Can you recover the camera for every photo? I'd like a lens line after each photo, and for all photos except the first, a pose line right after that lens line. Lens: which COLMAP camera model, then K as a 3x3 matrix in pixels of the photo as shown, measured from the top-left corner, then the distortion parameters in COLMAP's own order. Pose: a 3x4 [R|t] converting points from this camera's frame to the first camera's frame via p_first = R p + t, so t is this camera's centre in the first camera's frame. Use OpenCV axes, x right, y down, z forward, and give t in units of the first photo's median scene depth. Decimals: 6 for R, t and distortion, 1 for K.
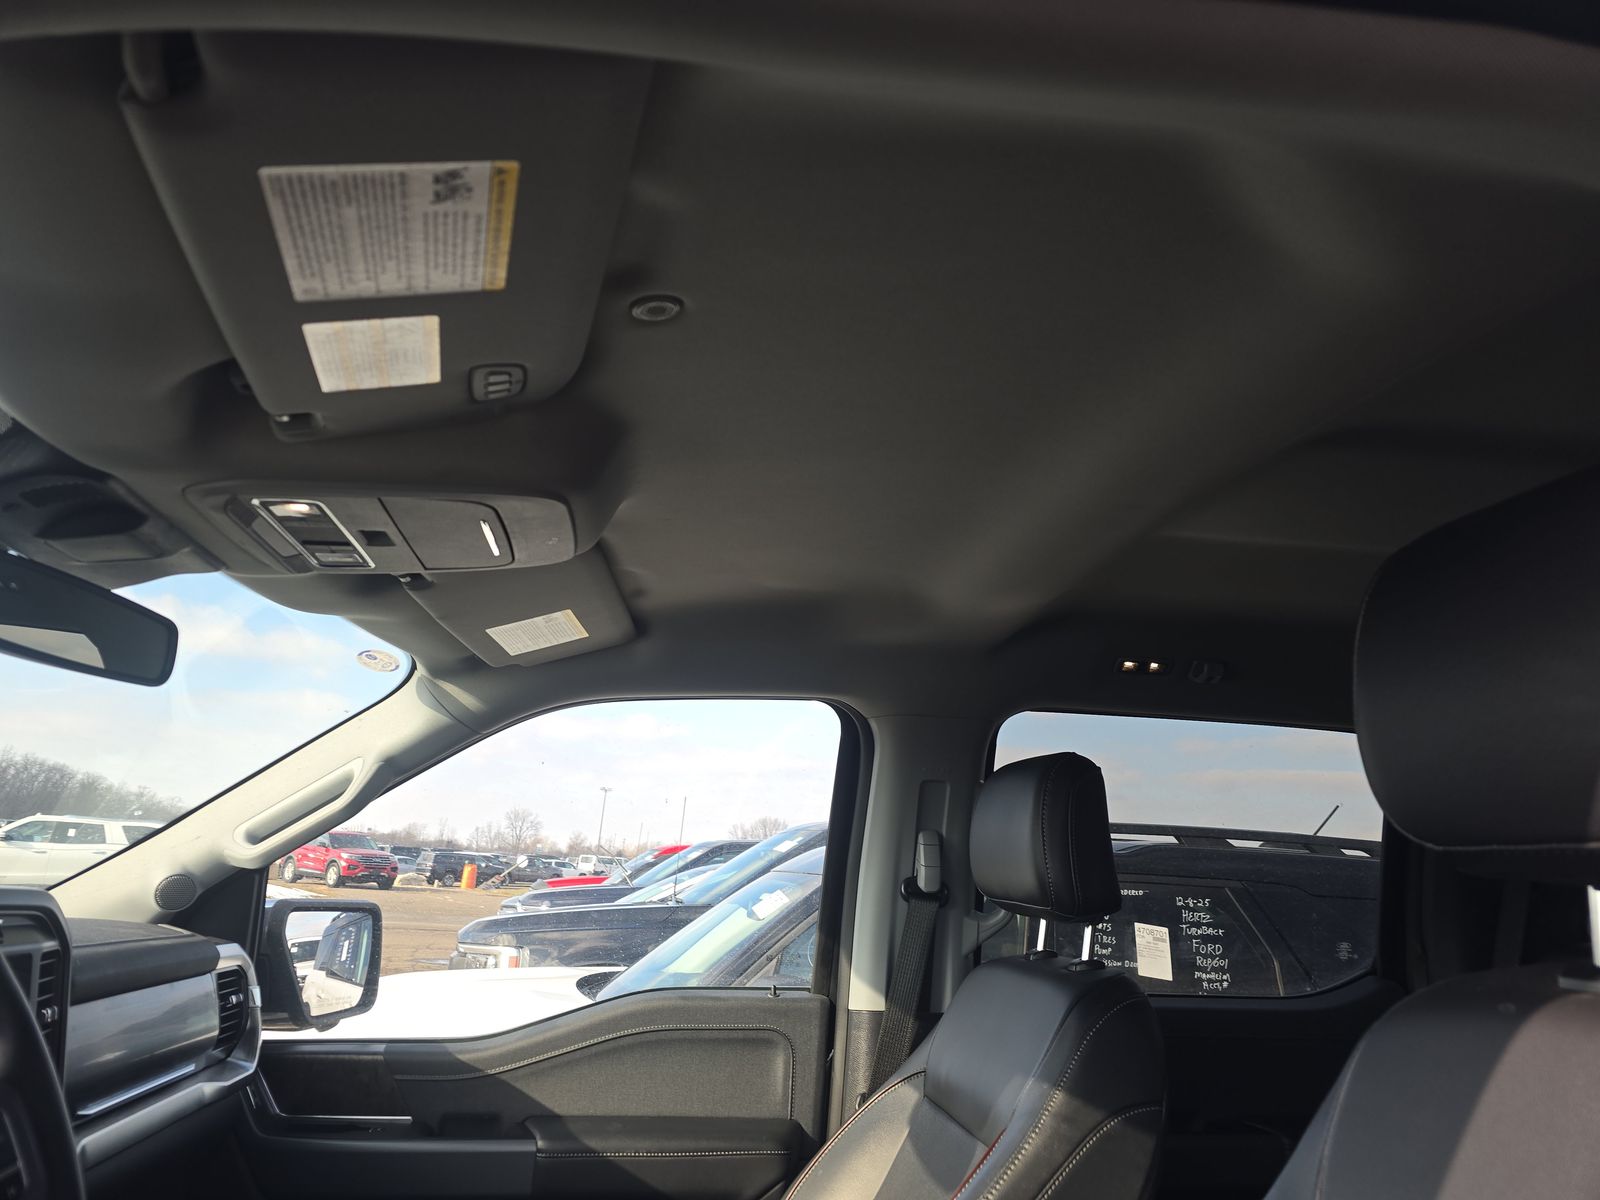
lens RADIAL K [[1300.7, 0, 795.6], [0, 1300.7, 605.9], [0, 0, 1]] dist [0.163501, -0.274392]
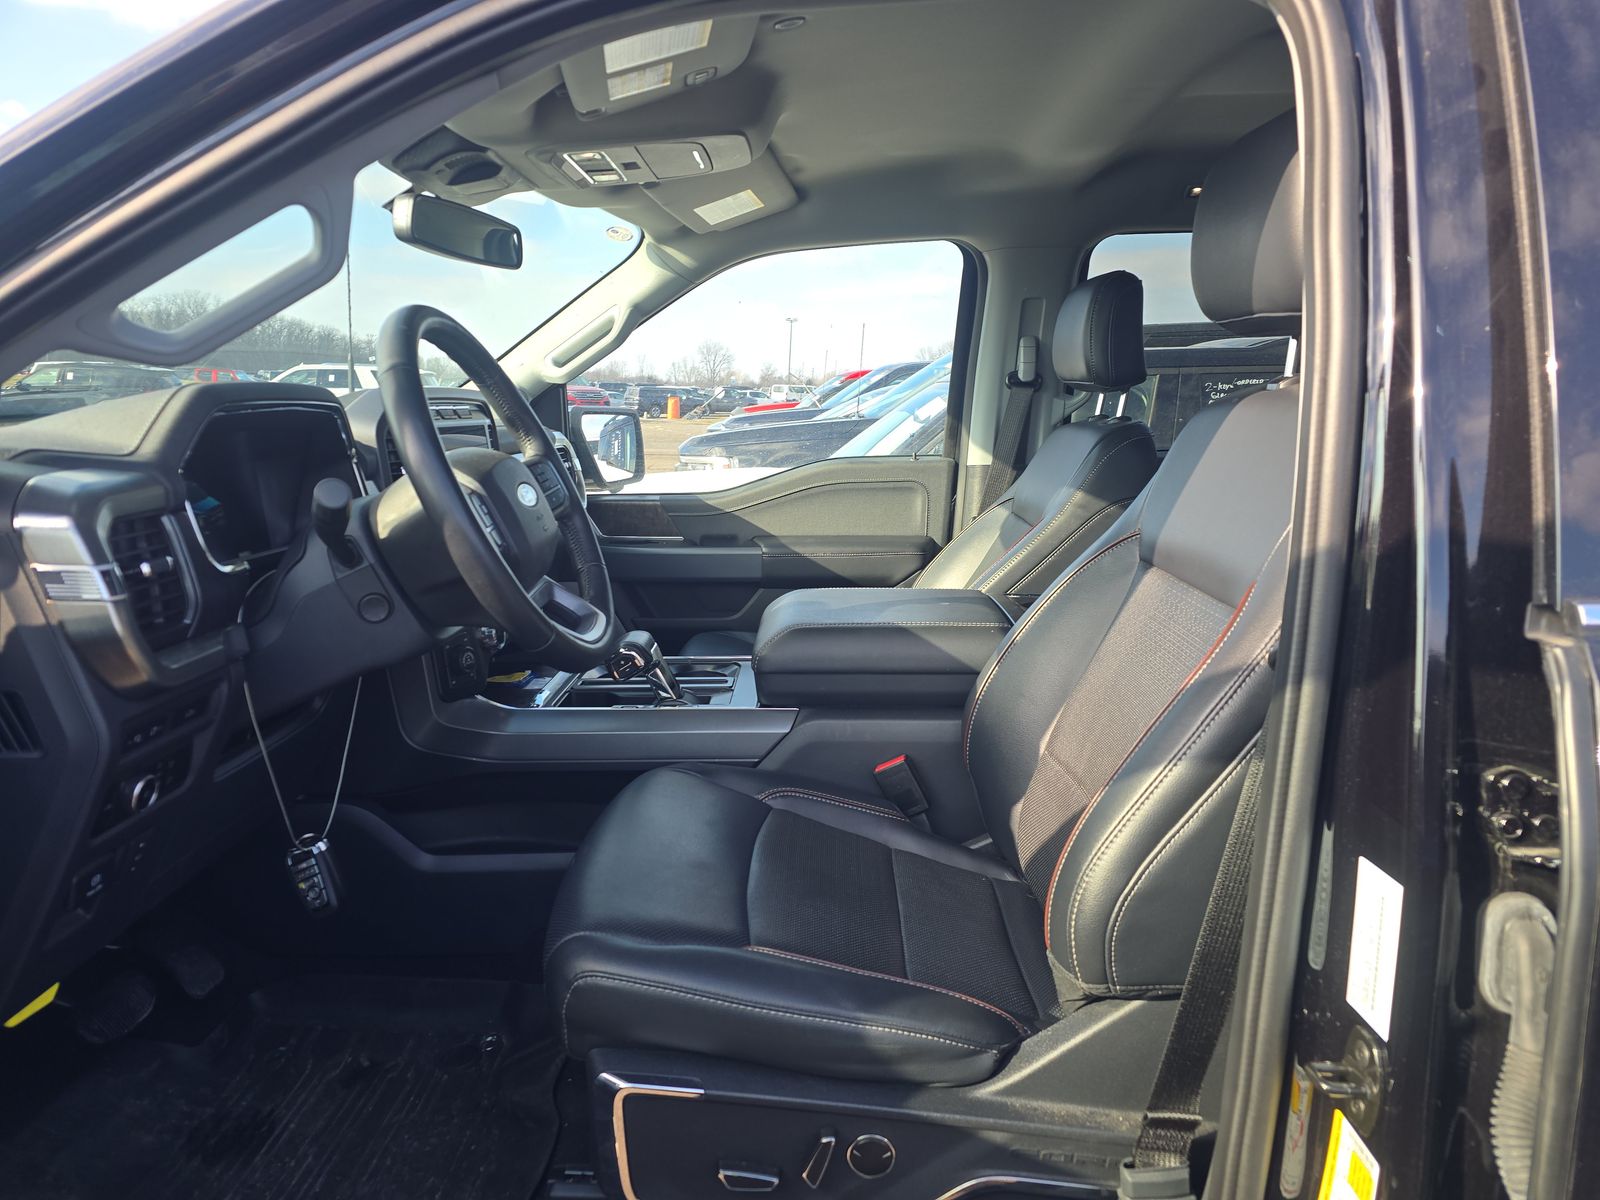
lens RADIAL K [[1300.7, 0, 795.6], [0, 1300.7, 605.9], [0, 0, 1]] dist [0.163501, -0.274392]
pose [[0.988626, -0.026053, -0.148123, 0.062949], [0.076355, 0.935462, 0.345082, -0.054603], [0.129573, -0.352467, 0.926811, -0.392457]]
